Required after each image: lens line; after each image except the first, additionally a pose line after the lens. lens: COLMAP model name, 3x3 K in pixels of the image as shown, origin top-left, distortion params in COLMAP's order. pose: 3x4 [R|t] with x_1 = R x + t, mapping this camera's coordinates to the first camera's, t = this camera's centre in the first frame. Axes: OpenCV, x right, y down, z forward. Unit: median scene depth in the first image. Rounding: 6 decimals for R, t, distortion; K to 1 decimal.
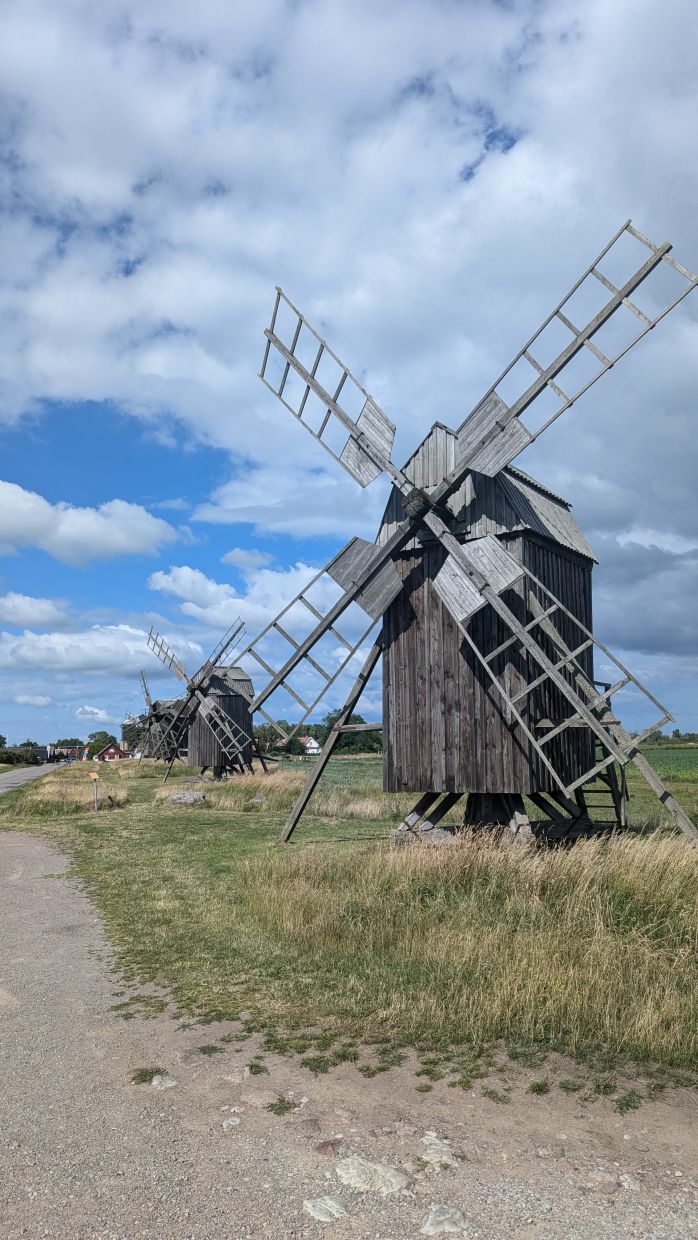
lens RADIAL K [[843.8, 0, 398.6], [0, 843.8, 621.6], [0, 0, 1]] dist [0.037711, -0.002939]
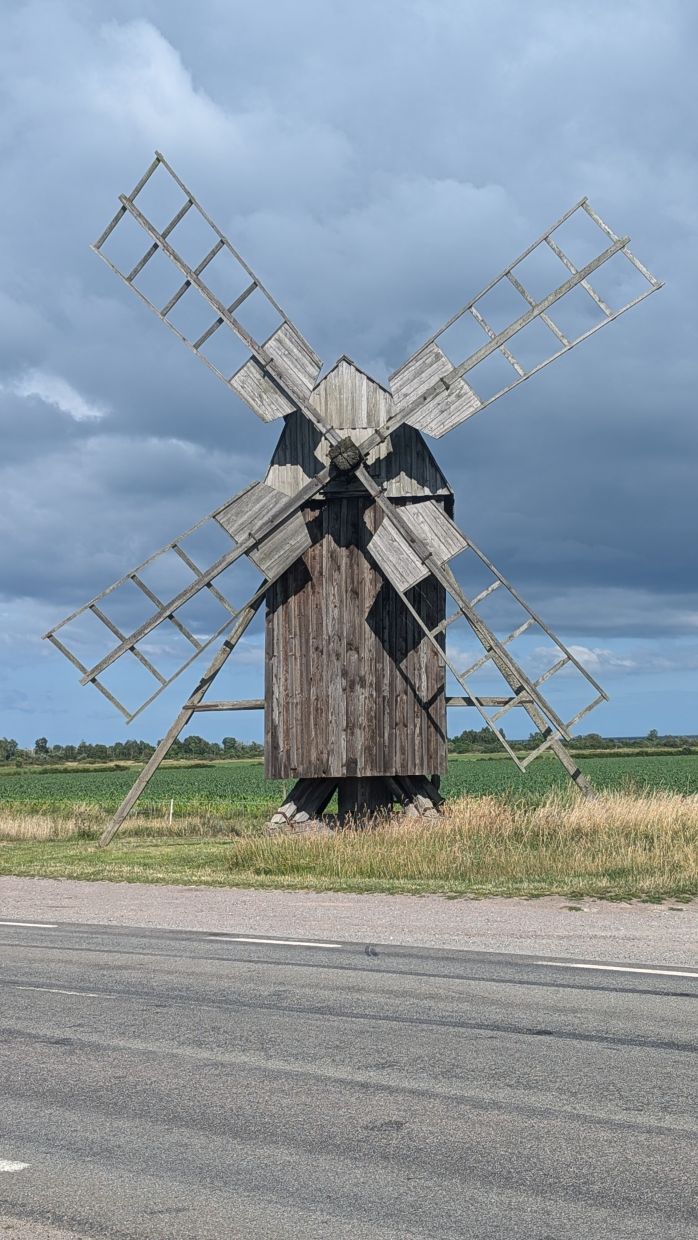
lens RADIAL K [[1666.0, 0, 349.0], [0, 1666.0, 620.0], [0, 0, 1]] dist [0.137928, -0.057469]
pose [[0.857951, 0.042216, 0.511994, -0.825532], [-0.069272, 0.997023, 0.033871, -0.024049], [-0.509040, -0.064526, 0.858321, -0.497186]]
